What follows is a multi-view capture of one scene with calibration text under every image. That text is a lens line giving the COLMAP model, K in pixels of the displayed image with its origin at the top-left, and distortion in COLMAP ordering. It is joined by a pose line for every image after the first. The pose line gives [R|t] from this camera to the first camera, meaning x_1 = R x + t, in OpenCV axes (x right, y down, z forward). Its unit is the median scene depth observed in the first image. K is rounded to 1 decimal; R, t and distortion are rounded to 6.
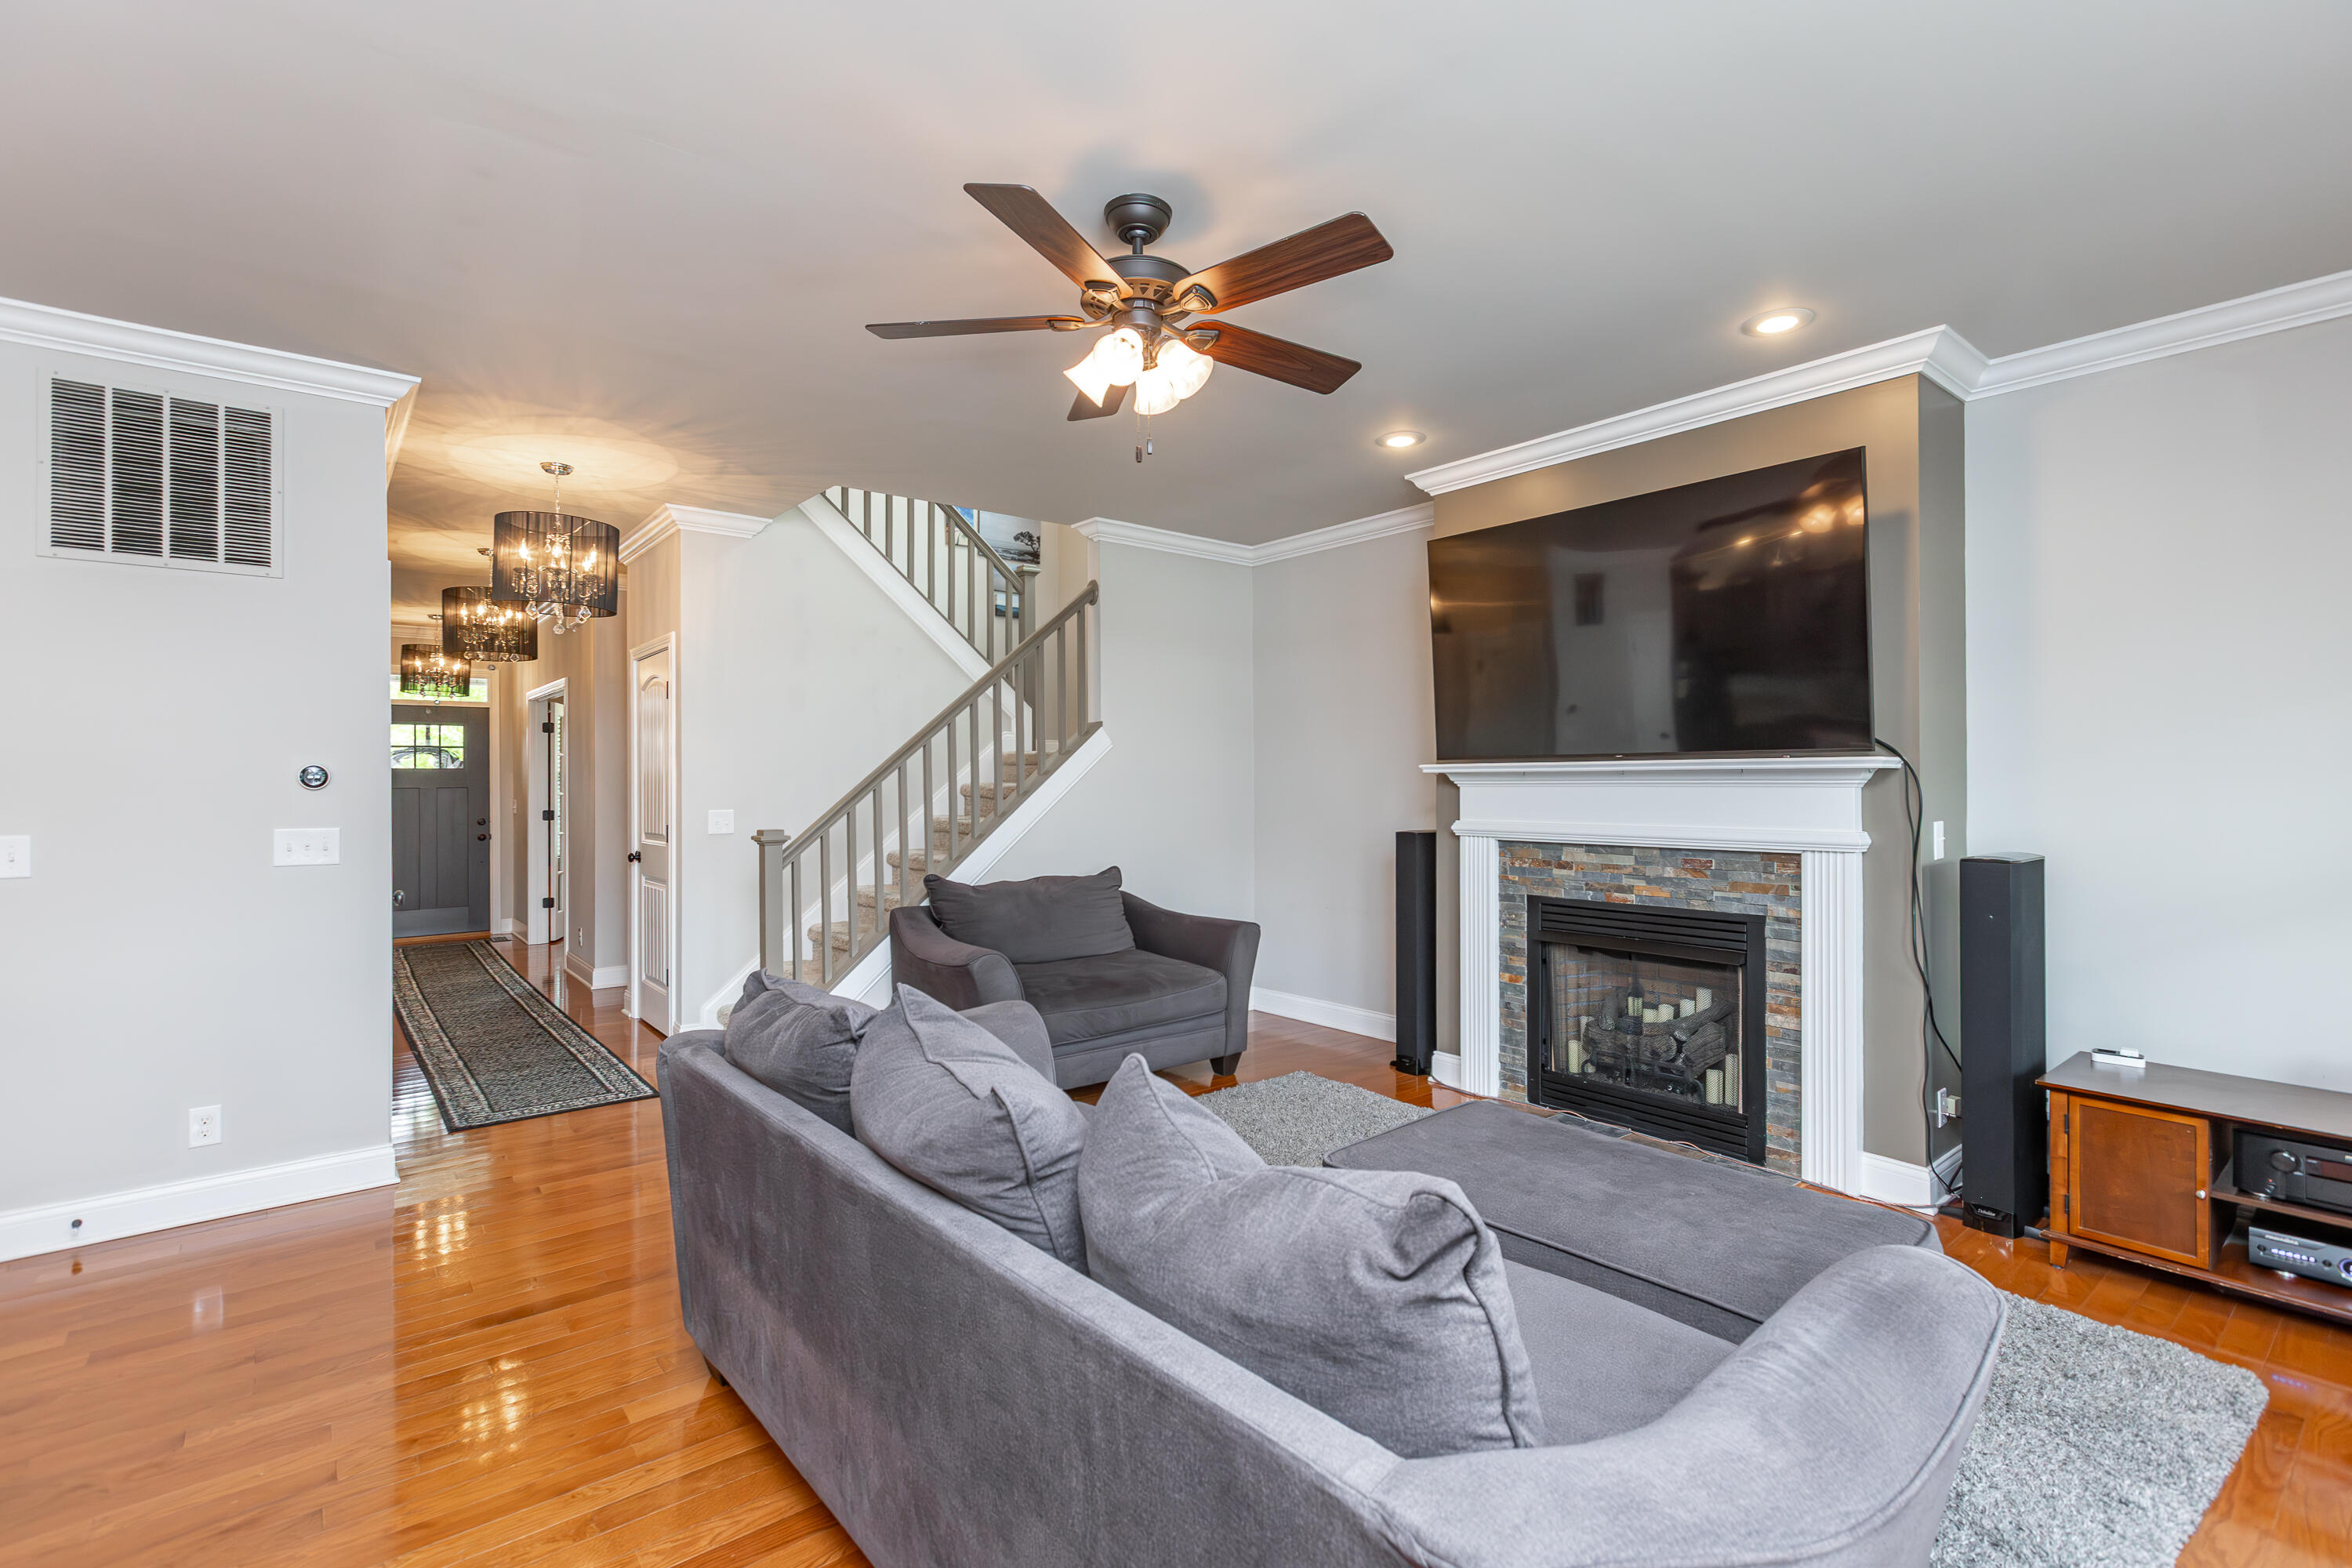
lens RADIAL K [[1080.2, 0, 1176.0], [0, 1080.2, 784.0], [0, 0, 1]] dist [0.000275, 0.000403]
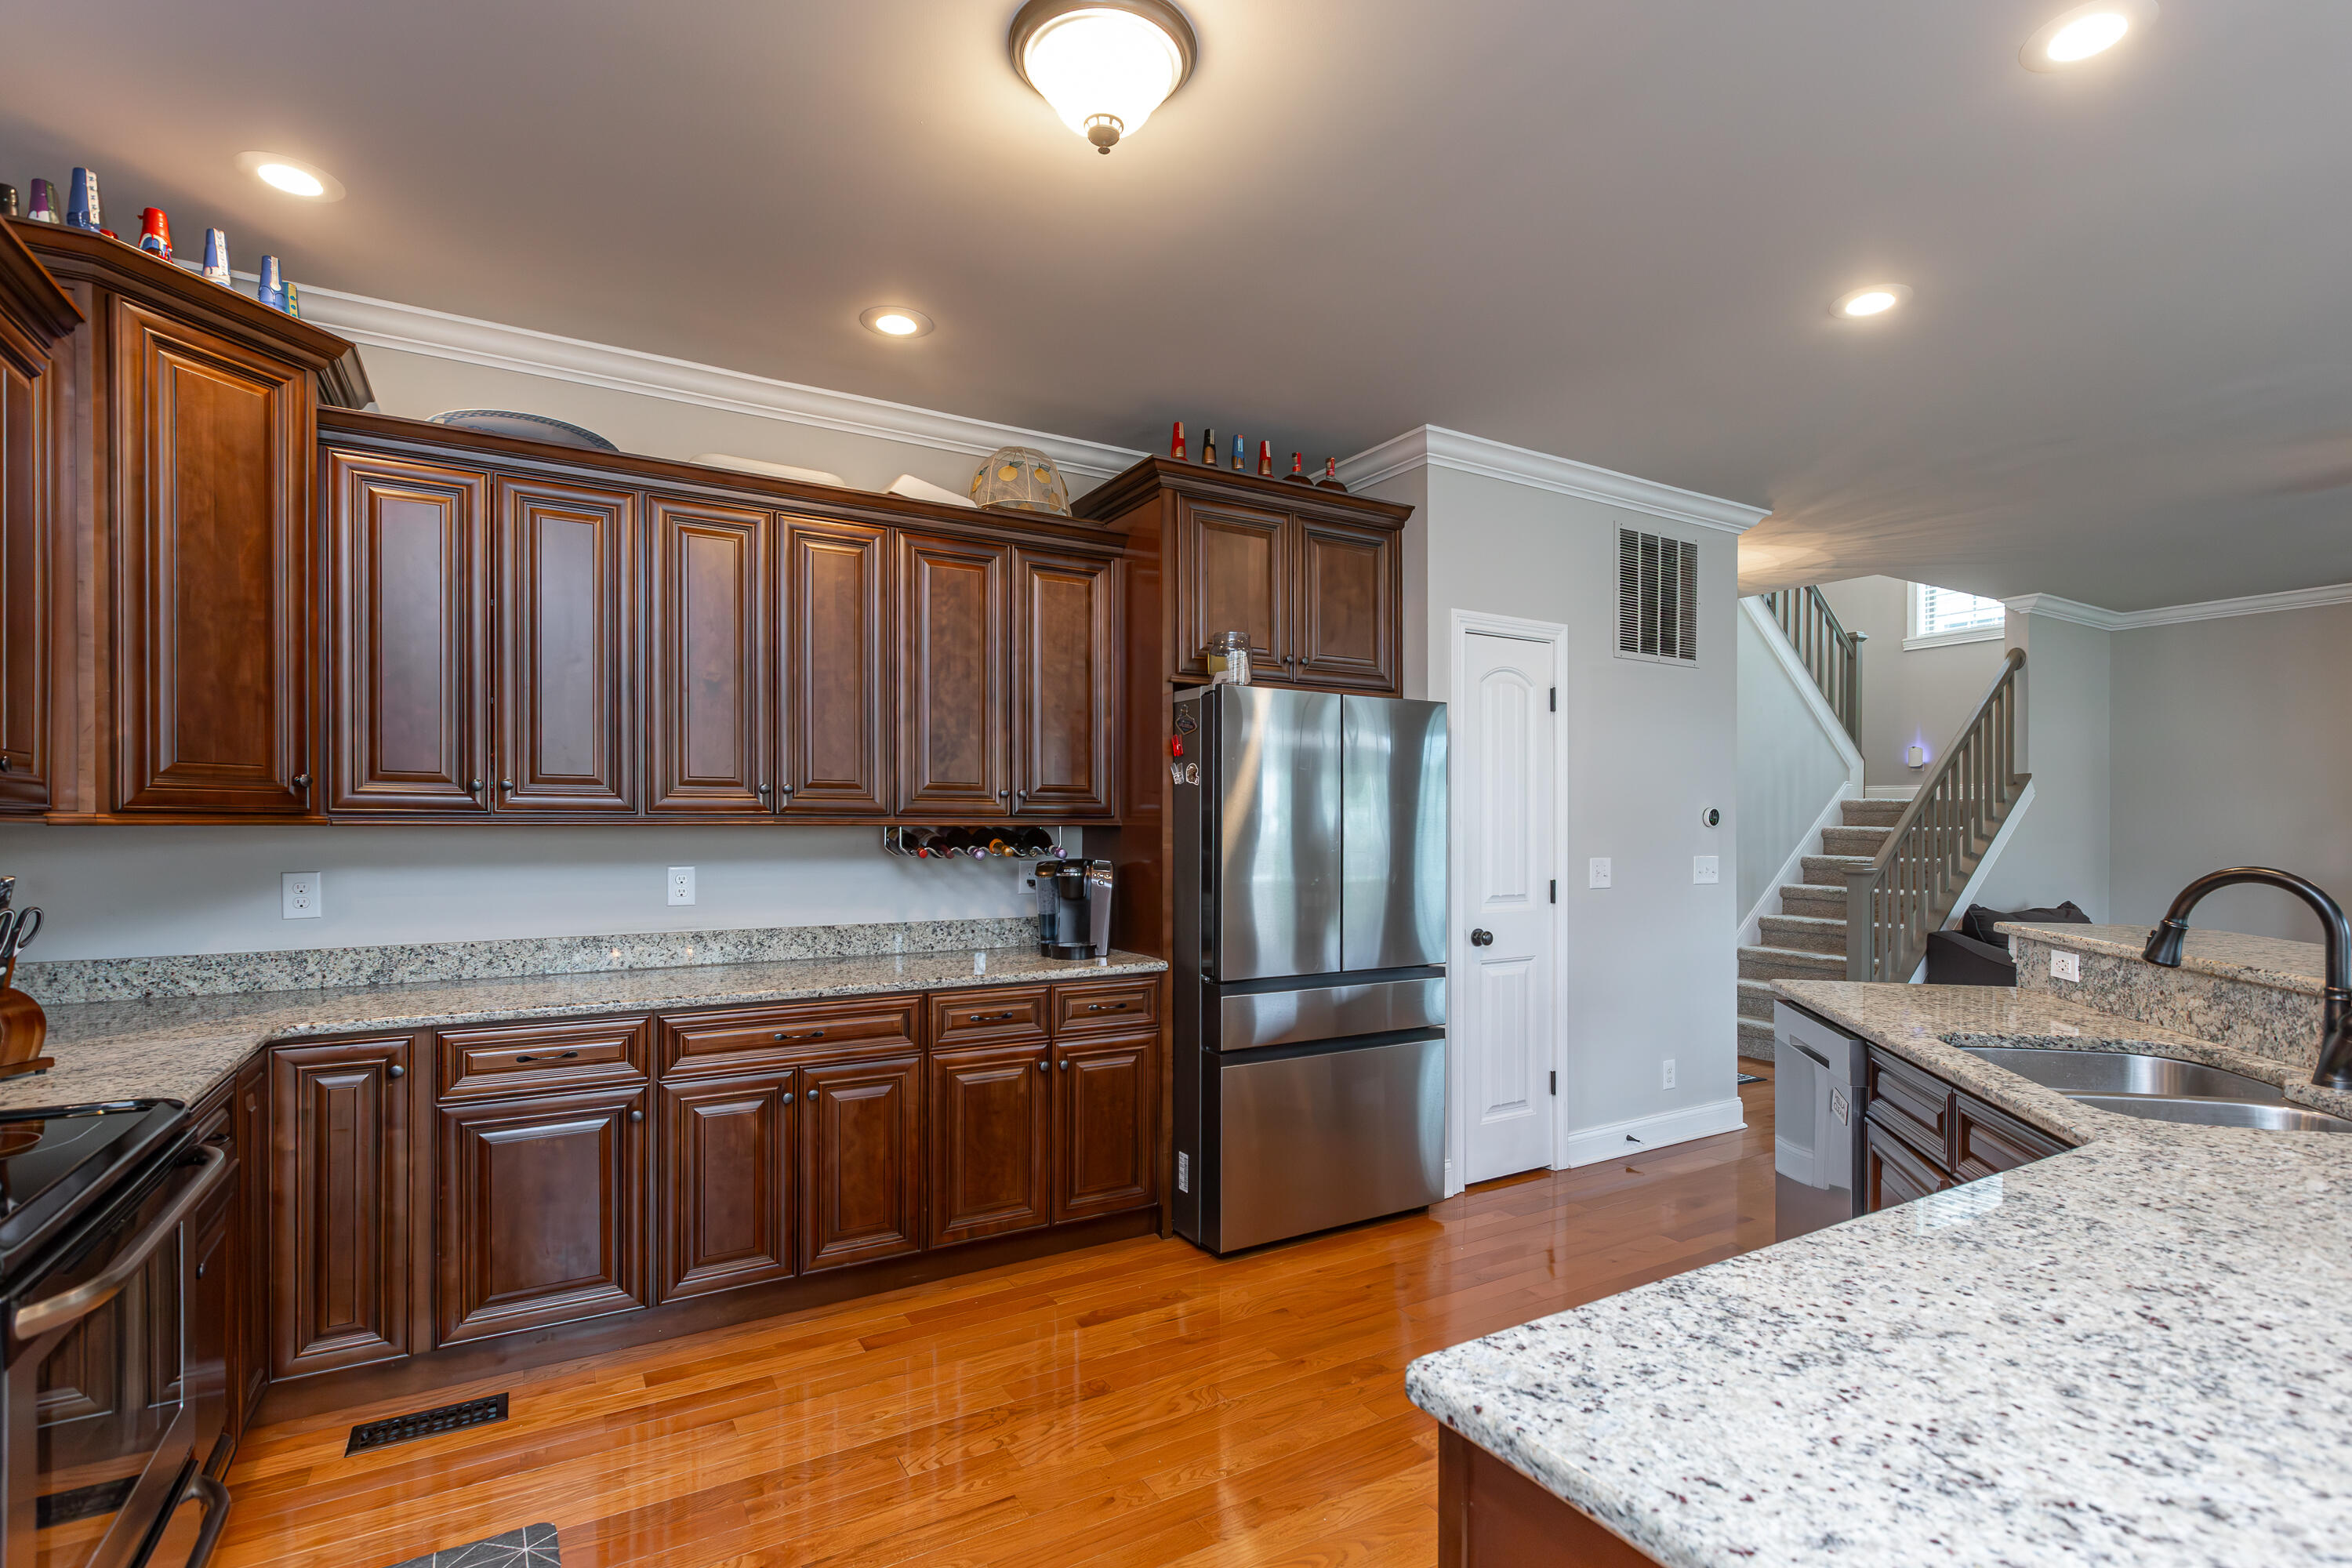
lens RADIAL K [[1090.2, 0, 1179.4], [0, 1090.2, 828.7], [0, 0, 1]] dist [-0.001143, -0.000010]
pose [[0.989872, 0.009186, -0.141666, -1.324113], [-0.009412, 0.999955, -0.000923, 0.015609], [0.141651, 0.002247, 0.989914, -0.440962]]
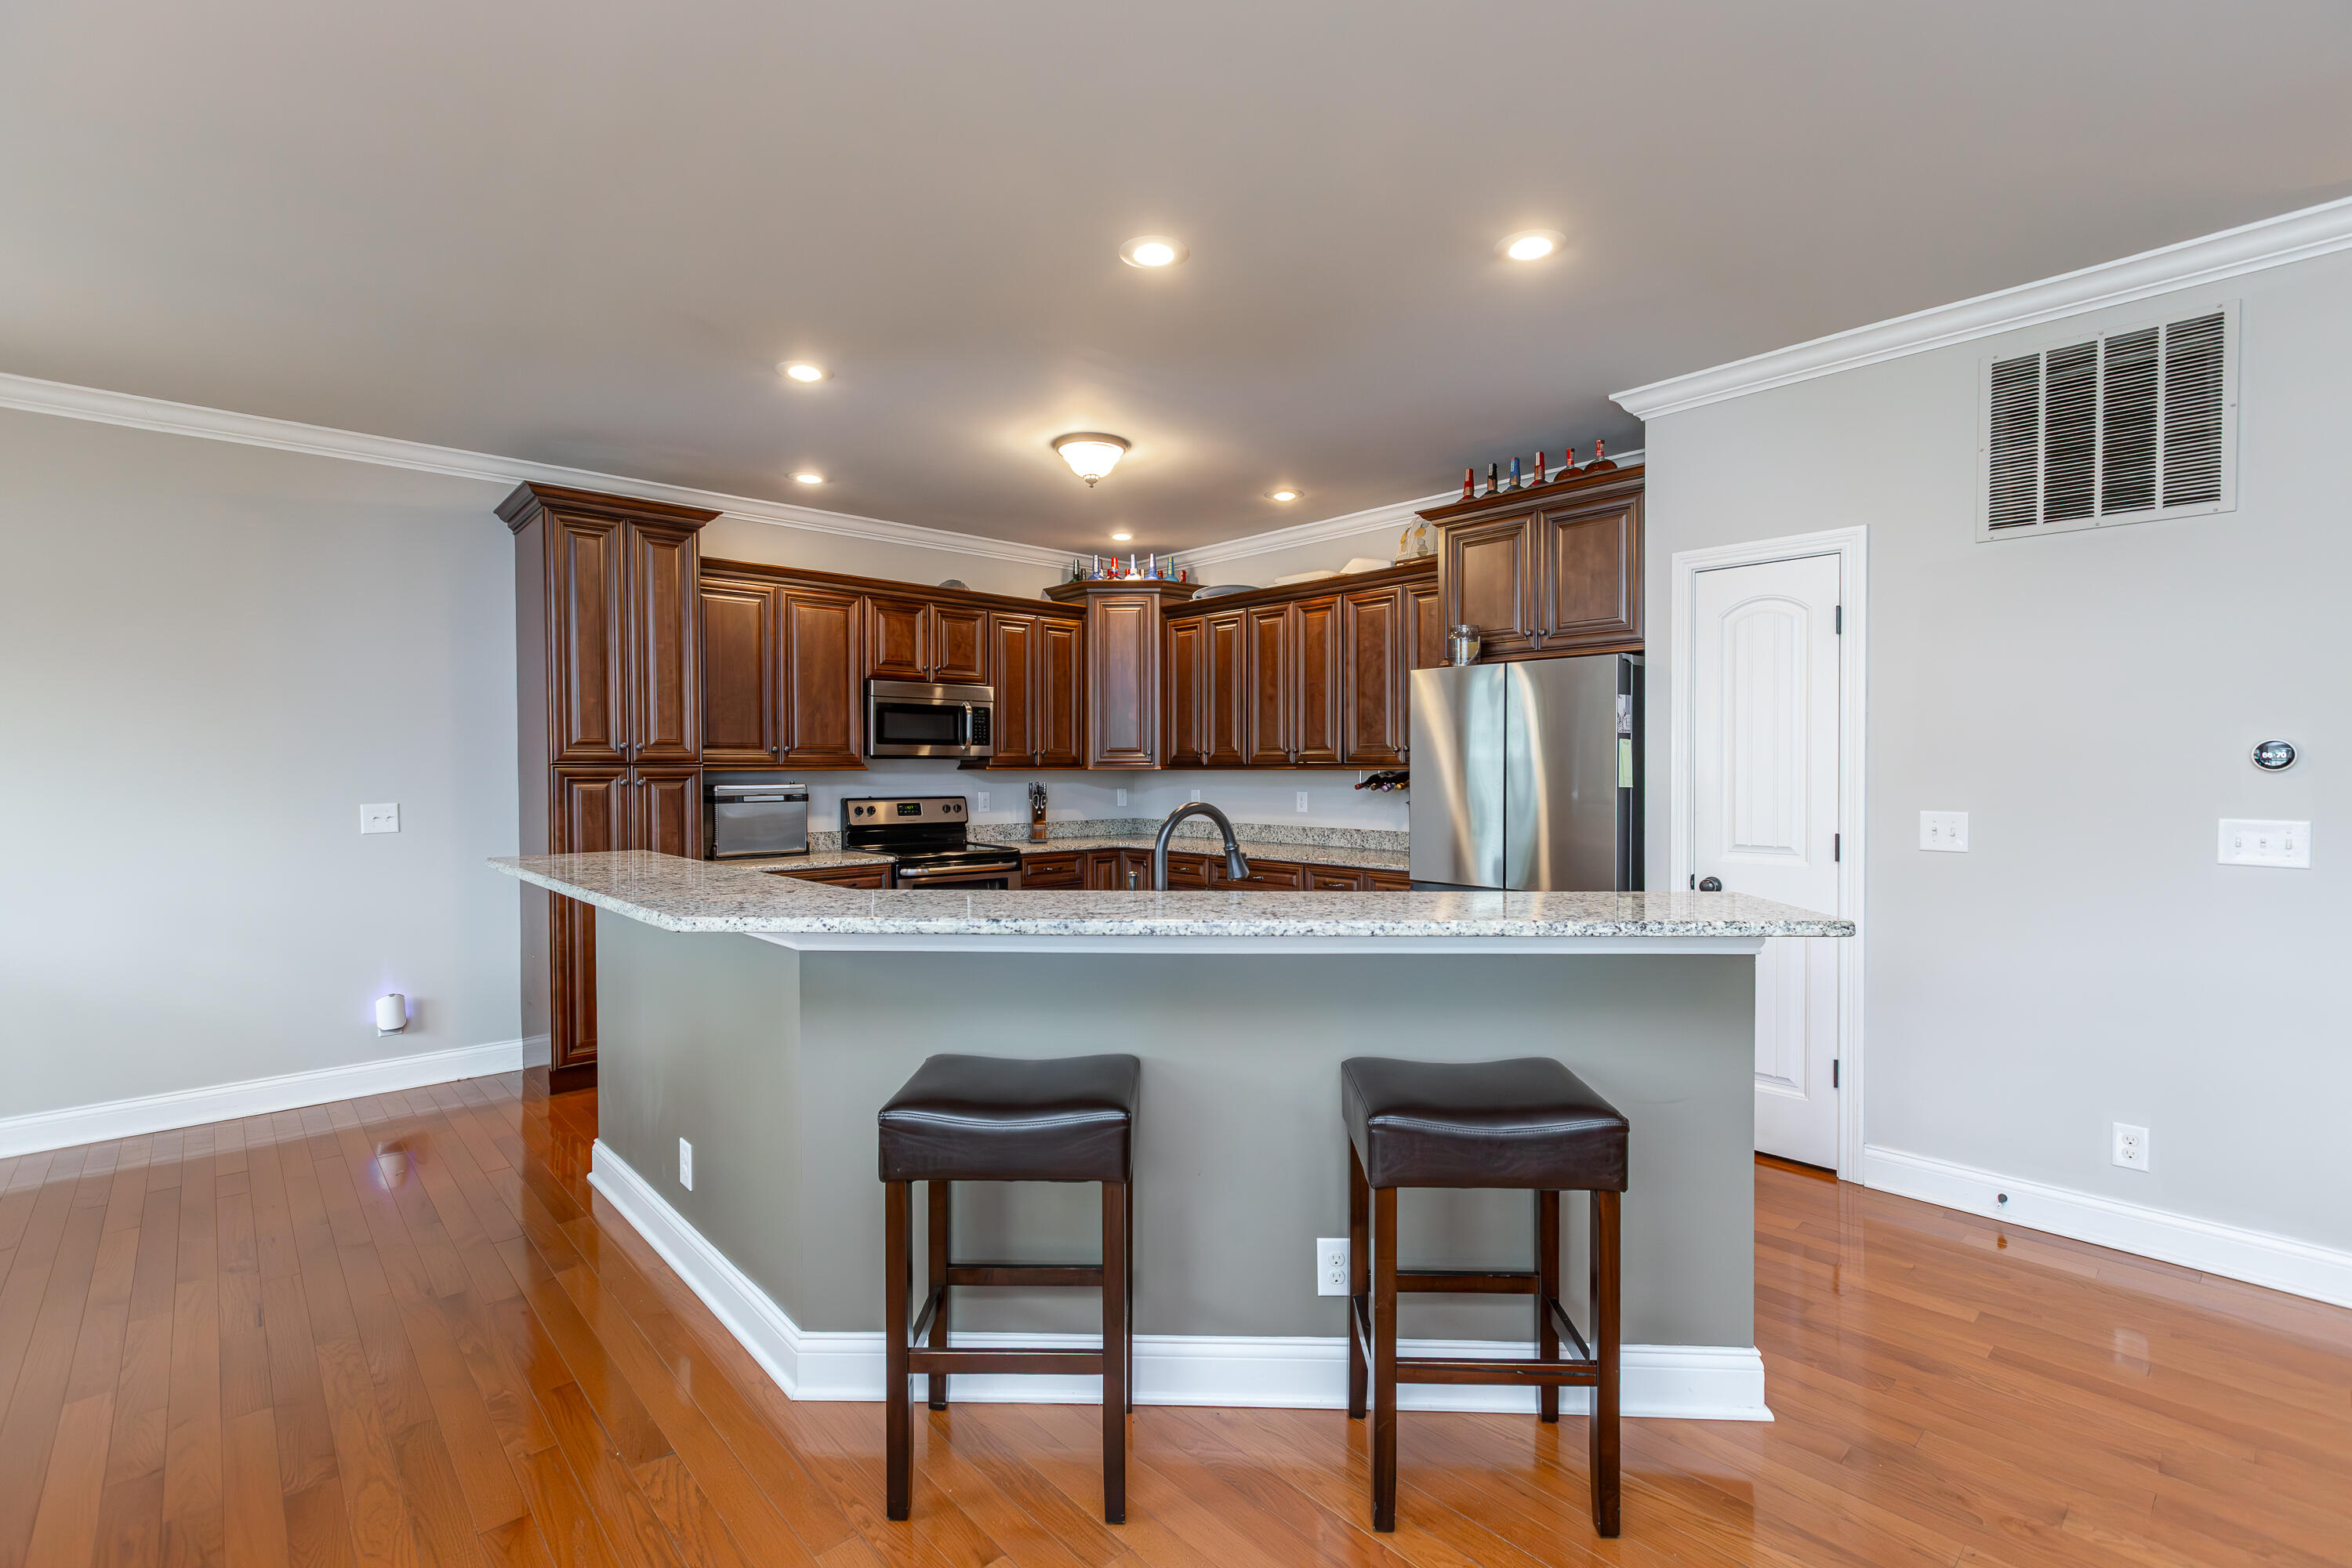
lens RADIAL K [[1053.0, 0, 1178.4], [0, 1053.0, 776.7], [0, 0, 1]] dist [0.000286, -0.000045]
pose [[0.064001, 0.017457, -0.997797, -0.087080], [0.001506, 0.999844, 0.017589, -0.005418], [0.997949, -0.002629, 0.063965, 0.161543]]
